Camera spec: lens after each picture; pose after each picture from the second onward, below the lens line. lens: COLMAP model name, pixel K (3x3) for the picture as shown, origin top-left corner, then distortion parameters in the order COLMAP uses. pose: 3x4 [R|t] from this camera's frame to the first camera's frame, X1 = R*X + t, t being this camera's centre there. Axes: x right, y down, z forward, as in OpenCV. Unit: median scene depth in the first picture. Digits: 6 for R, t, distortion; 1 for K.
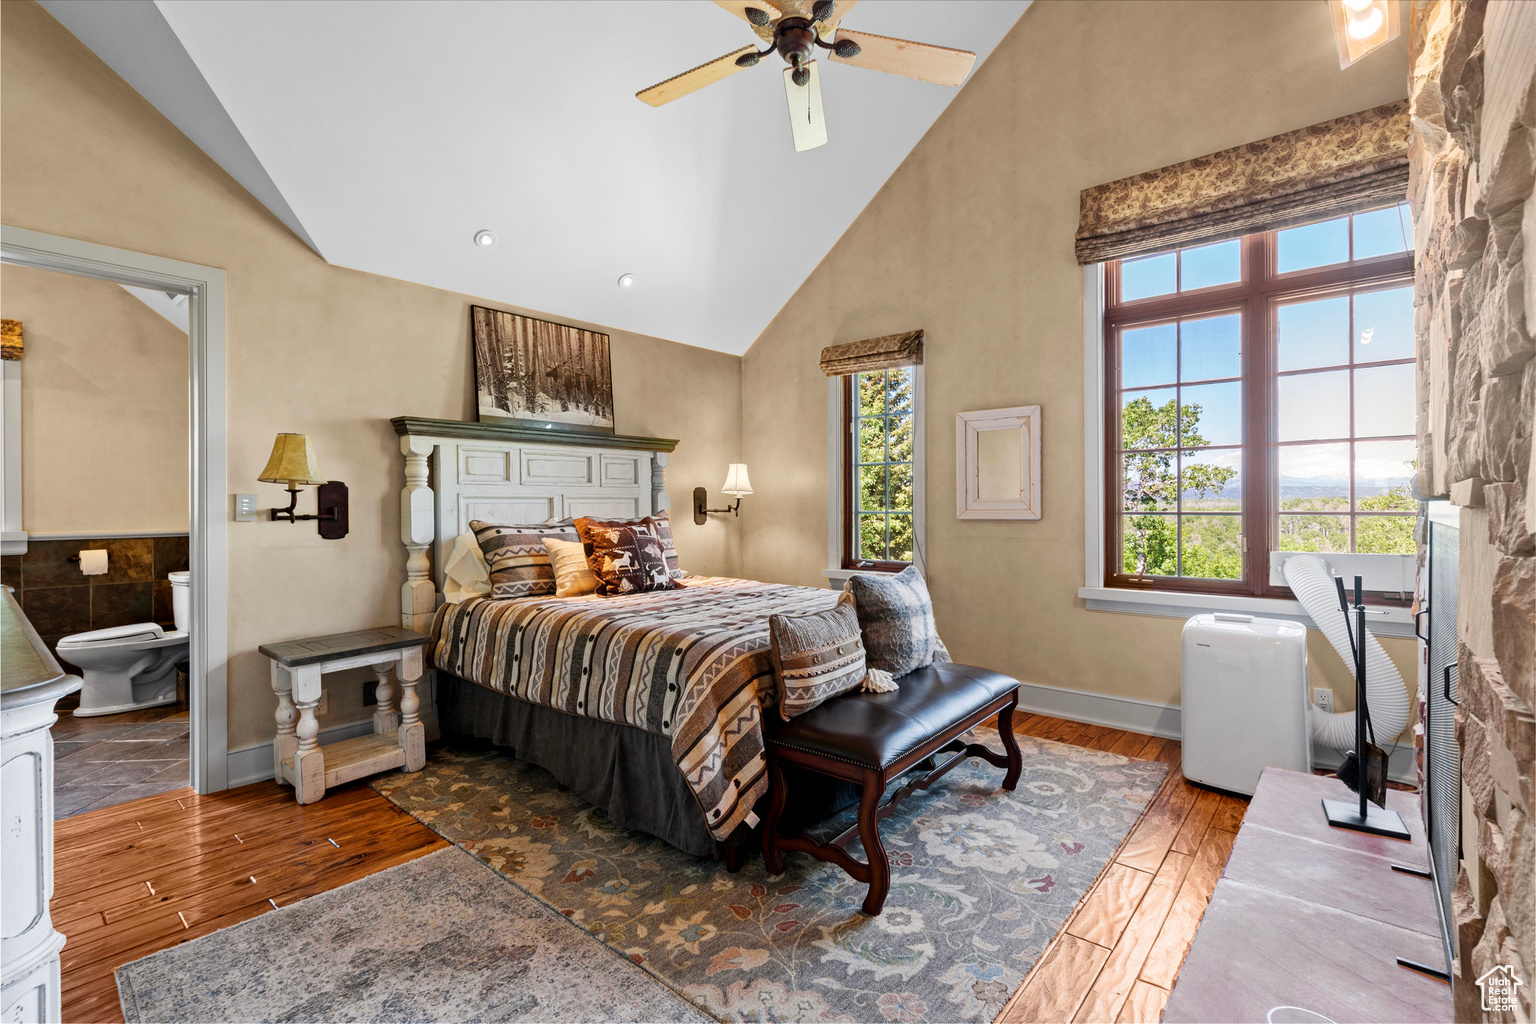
lens RADIAL K [[703.7, 0, 776.7], [0, 703.7, 510.0], [0, 0, 1]] dist [0.001596, 0.000424]
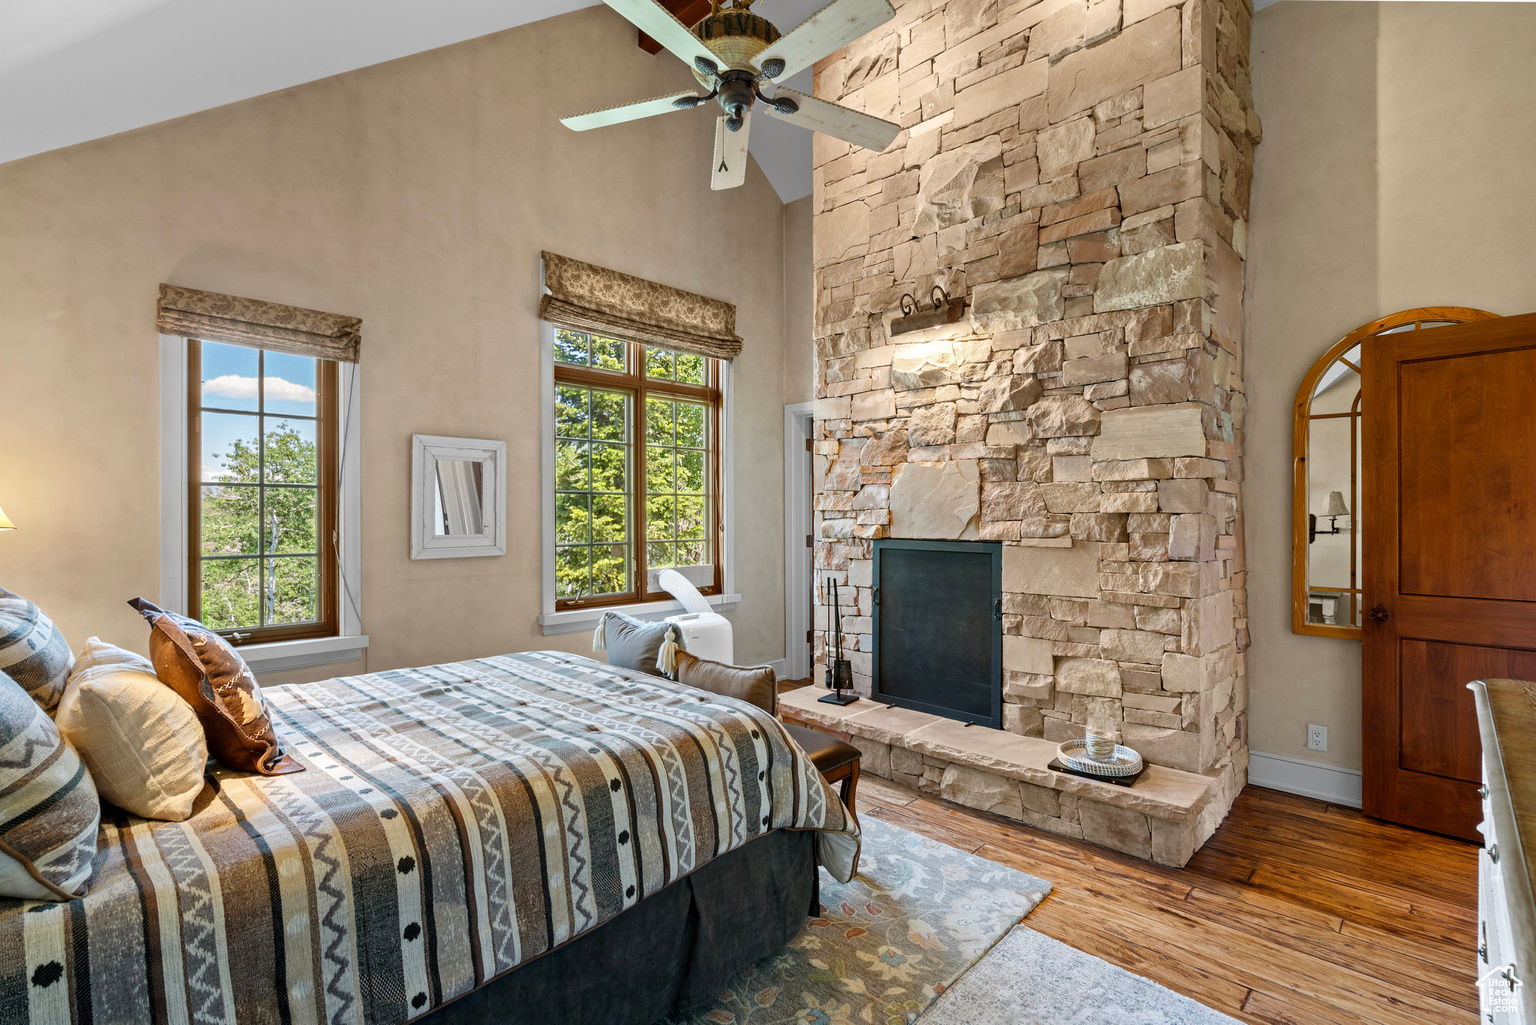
lens RADIAL K [[703.7, 0, 777.9], [0, 703.7, 514.8], [0, 0, 1]] dist [0.001596, 0.000424]
pose [[0.058476, 0.001088, 0.998288, -0.693693], [0.004780, 0.999988, -0.001370, -0.046950], [-0.998277, 0.004852, 0.058470, 0.635176]]
